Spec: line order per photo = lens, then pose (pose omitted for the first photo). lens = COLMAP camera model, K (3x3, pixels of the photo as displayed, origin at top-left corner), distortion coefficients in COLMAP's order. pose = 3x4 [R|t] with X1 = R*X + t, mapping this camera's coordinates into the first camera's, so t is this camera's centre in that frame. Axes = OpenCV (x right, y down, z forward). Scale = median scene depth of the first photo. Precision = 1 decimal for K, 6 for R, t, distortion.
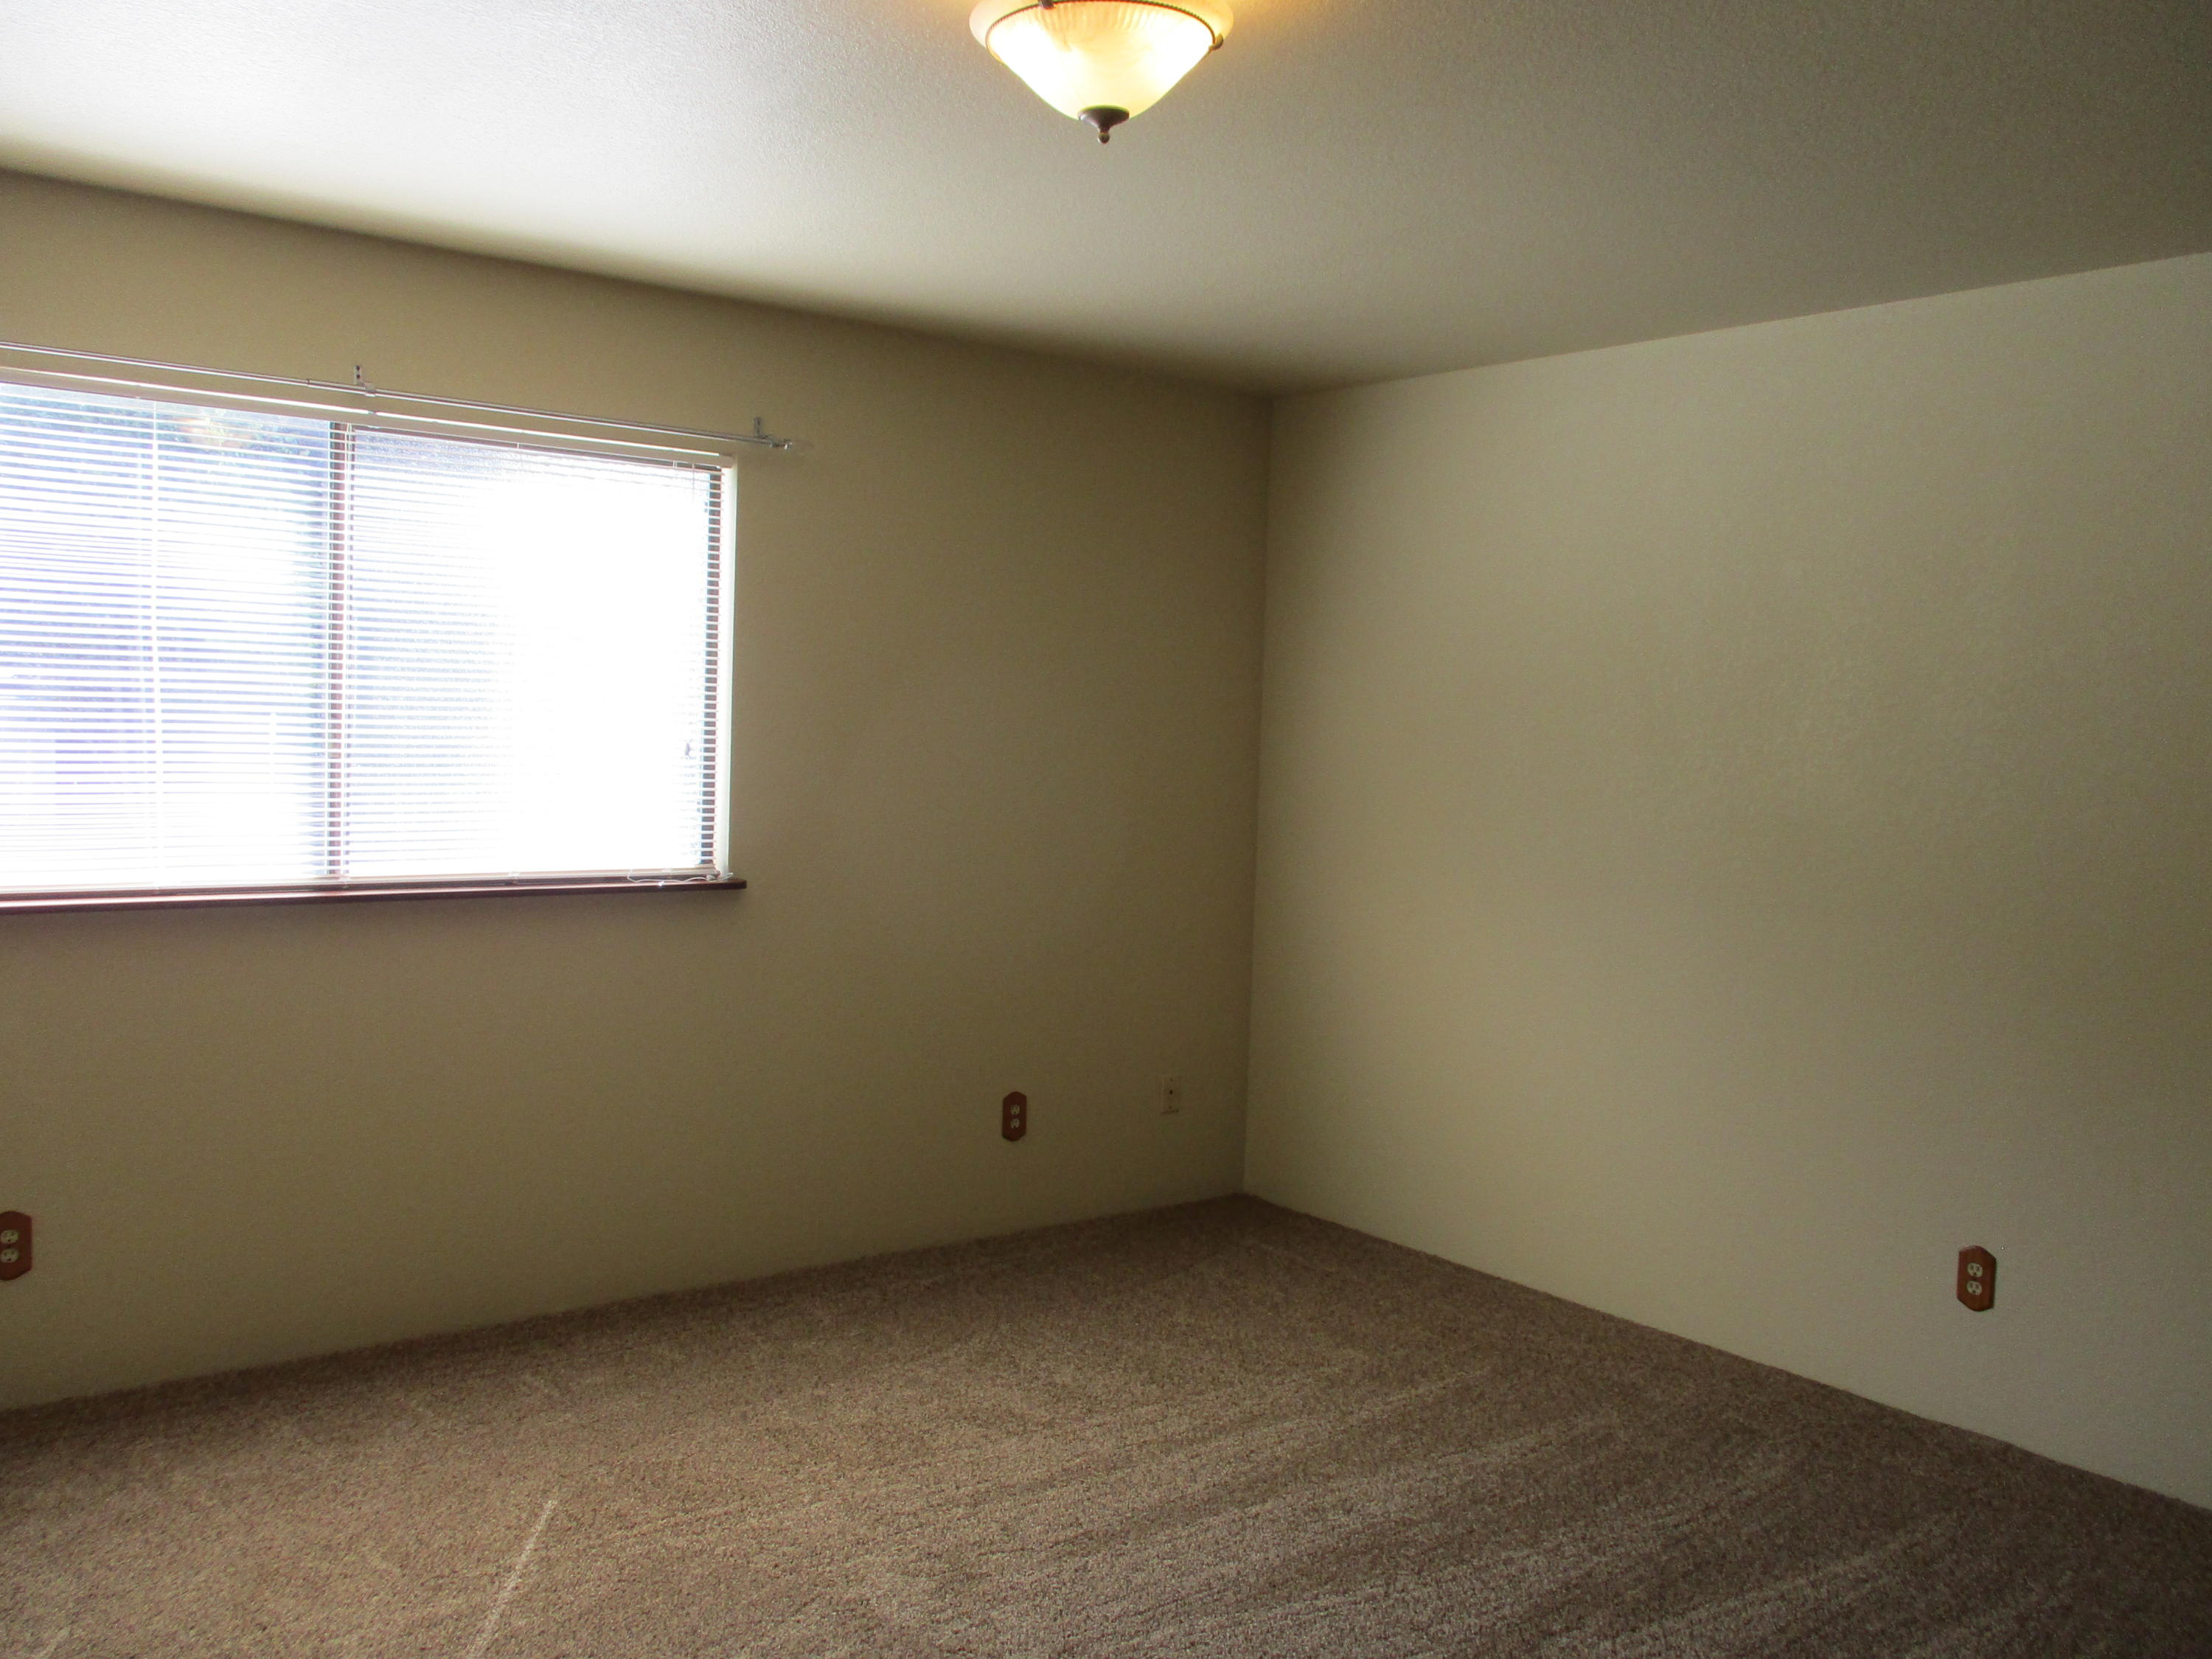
lens RADIAL K [[1853.3, 0, 1106.0], [0, 1853.3, 829.5], [0, 0, 1]] dist [-0.027415, 0.021290]
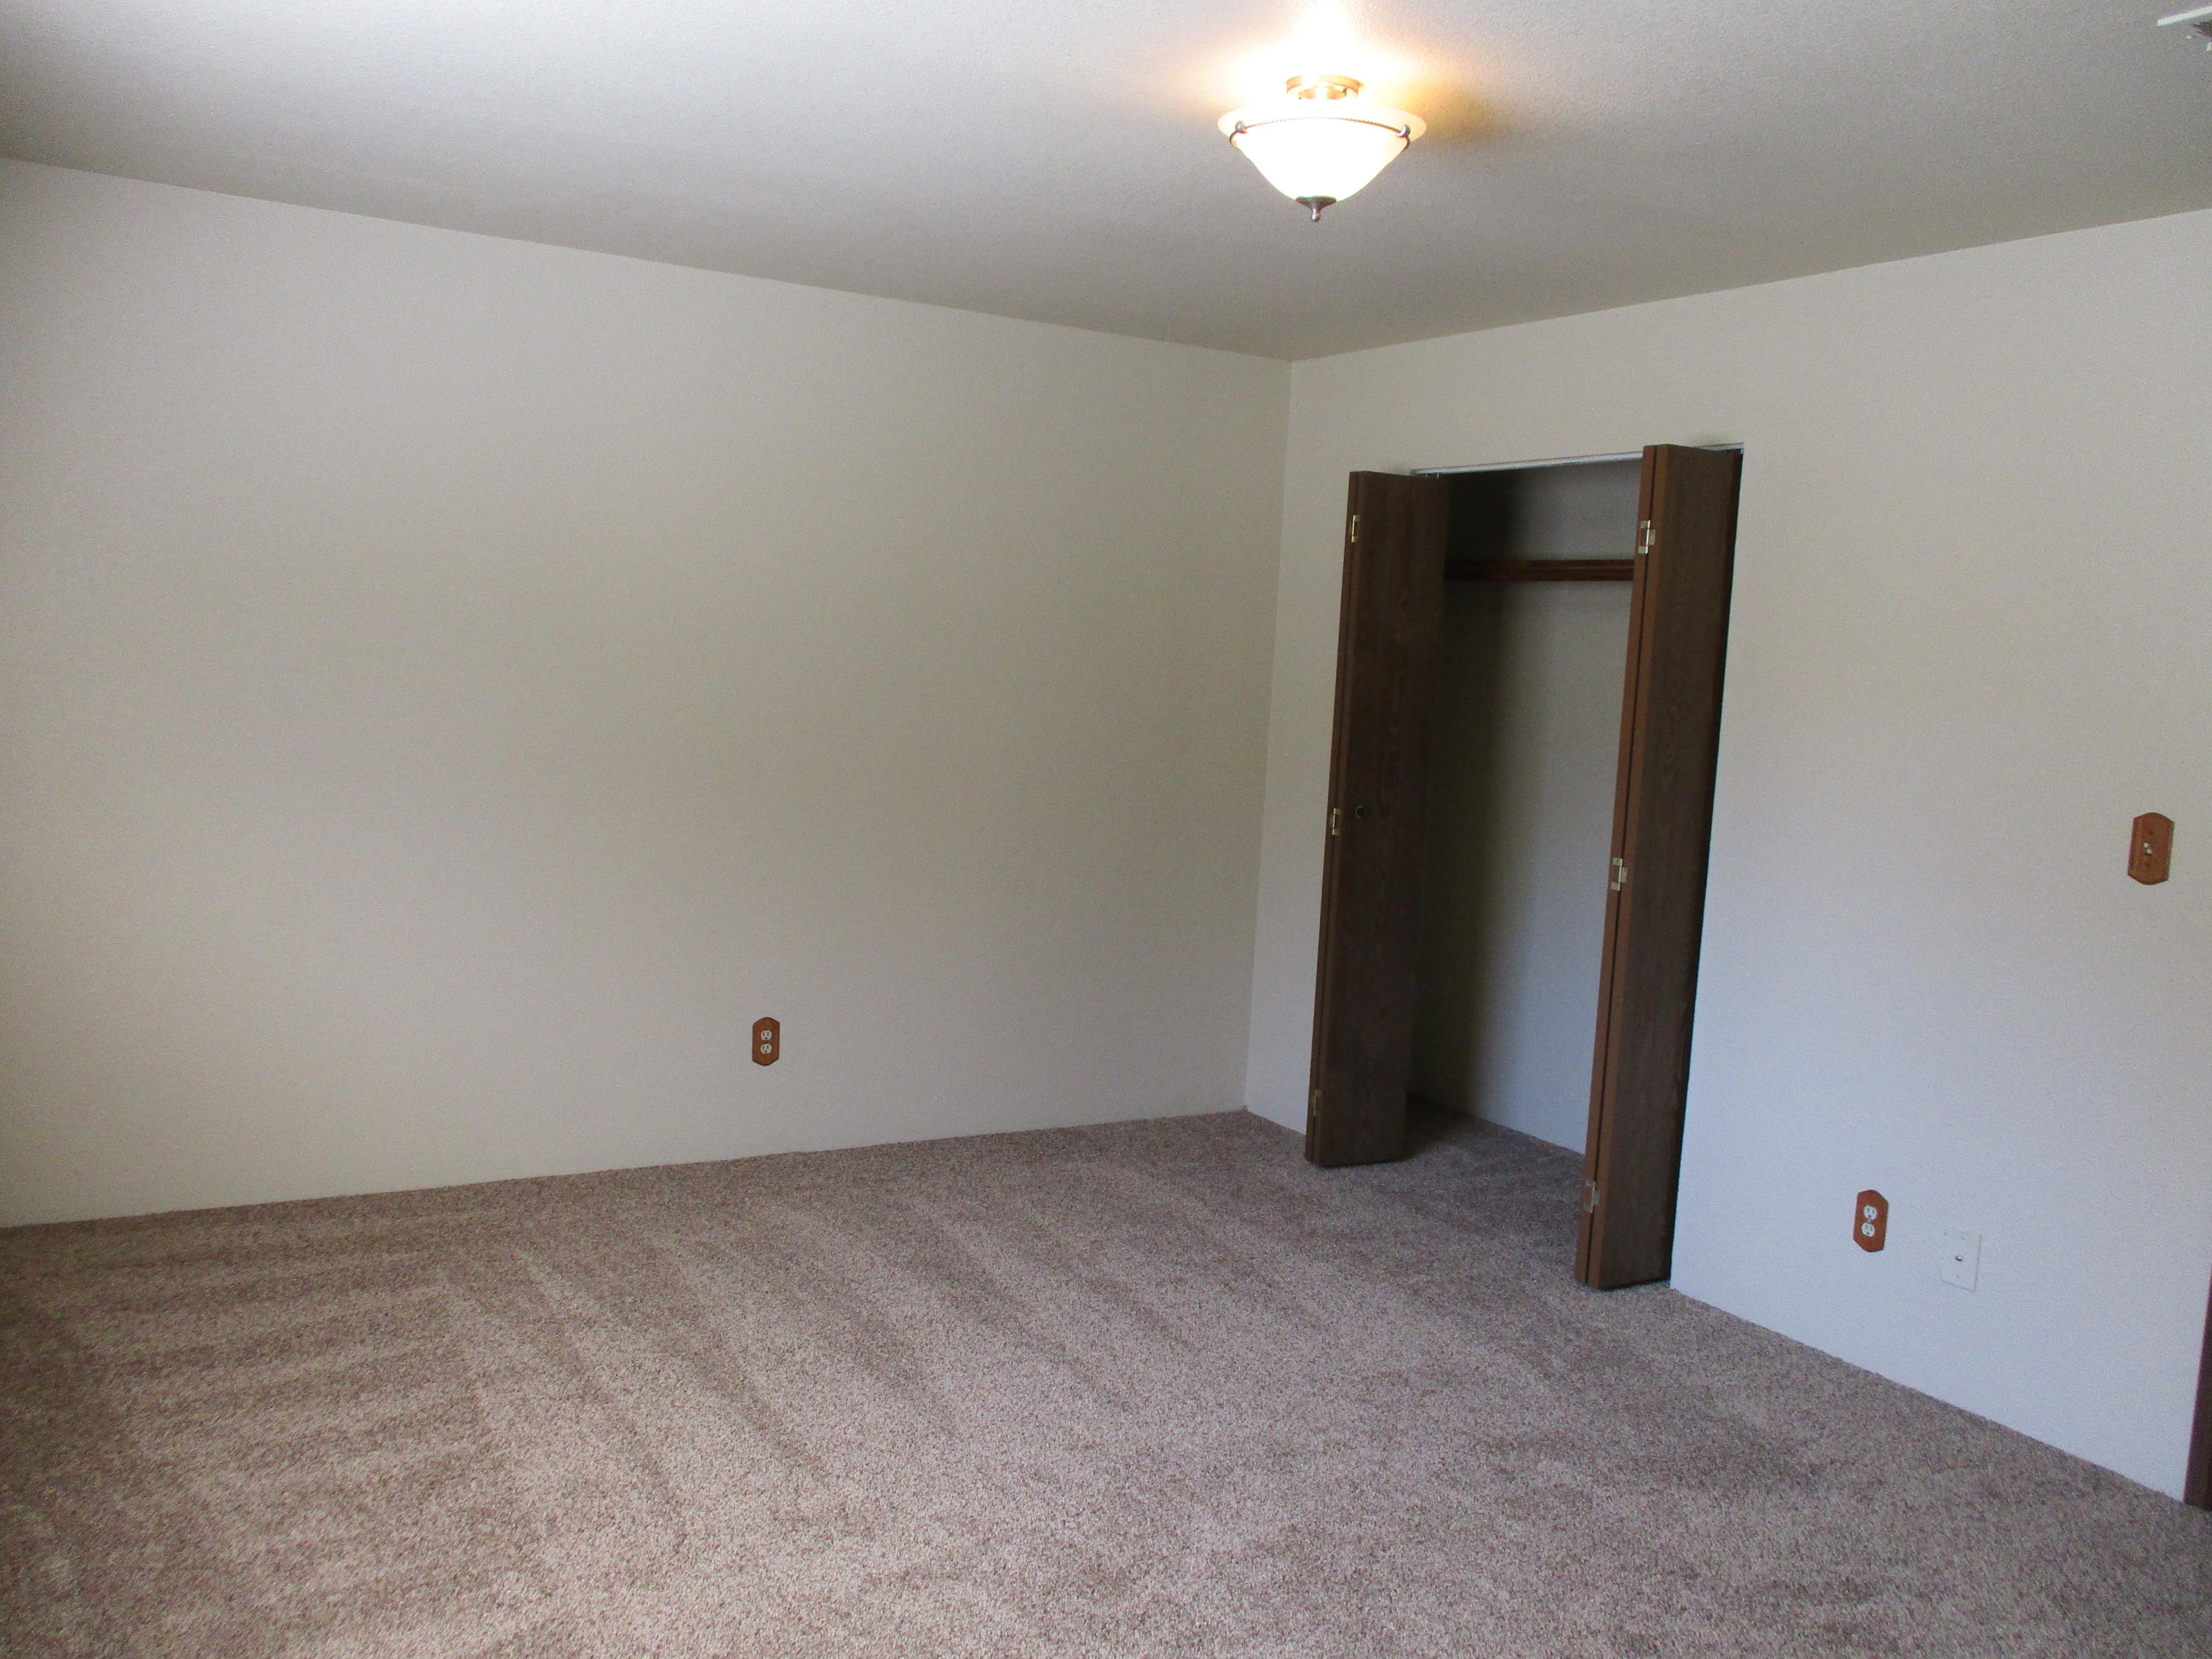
lens RADIAL K [[1853.3, 0, 1106.0], [0, 1853.3, 829.5], [0, 0, 1]] dist [-0.027415, 0.021290]
pose [[0.129689, -0.119678, 0.984306, -0.804554], [0.013356, 0.992810, 0.118952, -0.063599], [-0.991465, -0.002280, 0.130355, 0.597416]]
